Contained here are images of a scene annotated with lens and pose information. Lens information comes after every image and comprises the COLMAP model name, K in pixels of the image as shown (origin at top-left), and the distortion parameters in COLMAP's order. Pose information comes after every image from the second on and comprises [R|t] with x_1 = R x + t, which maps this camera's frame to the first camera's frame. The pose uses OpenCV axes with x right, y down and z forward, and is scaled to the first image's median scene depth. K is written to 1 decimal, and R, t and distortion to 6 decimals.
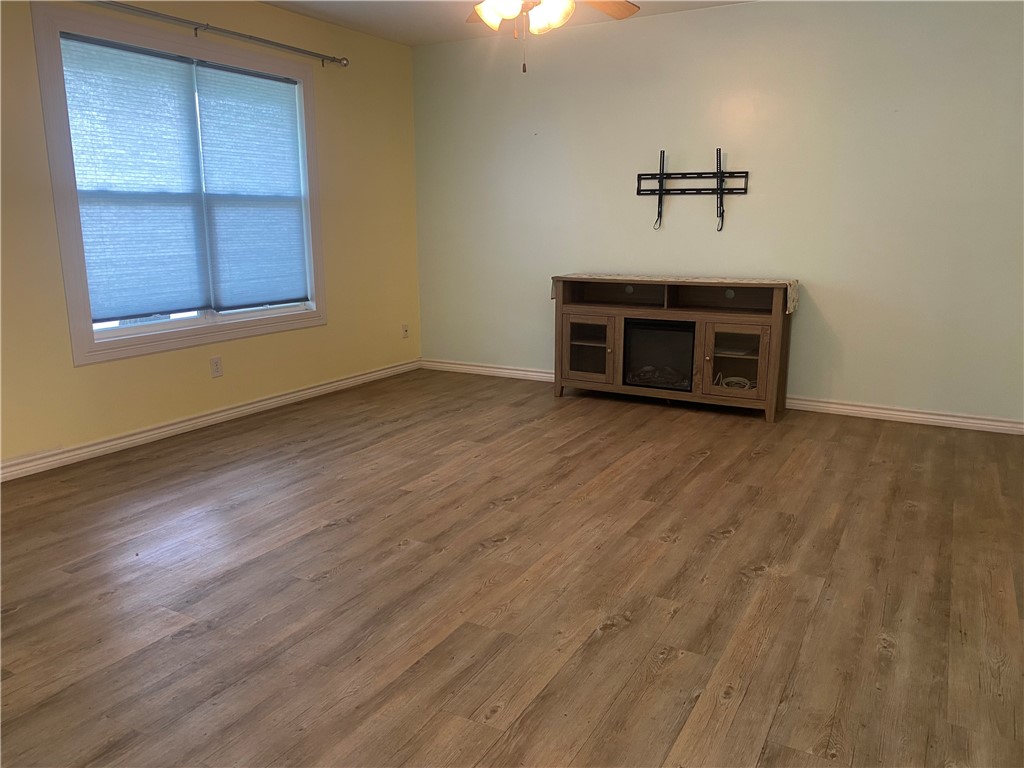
lens RADIAL K [[797.5, 0, 513.4], [0, 797.5, 378.5], [0, 0, 1]] dist [0.027518, -0.033880]
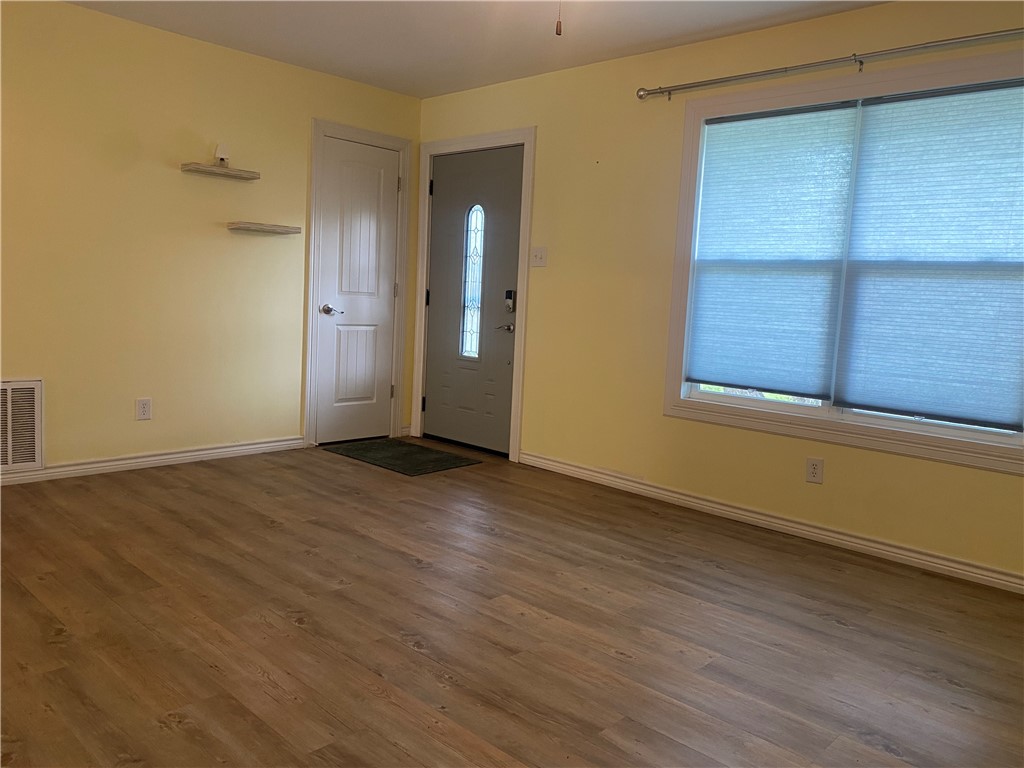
lens RADIAL K [[797.5, 0, 513.4], [0, 797.5, 378.5], [0, 0, 1]] dist [0.027518, -0.033880]
pose [[-0.265833, 0.097149, -0.959111, 0.541019], [-0.237087, 0.957763, 0.162725, -0.184009], [0.934410, 0.270650, -0.231573, 0.989081]]
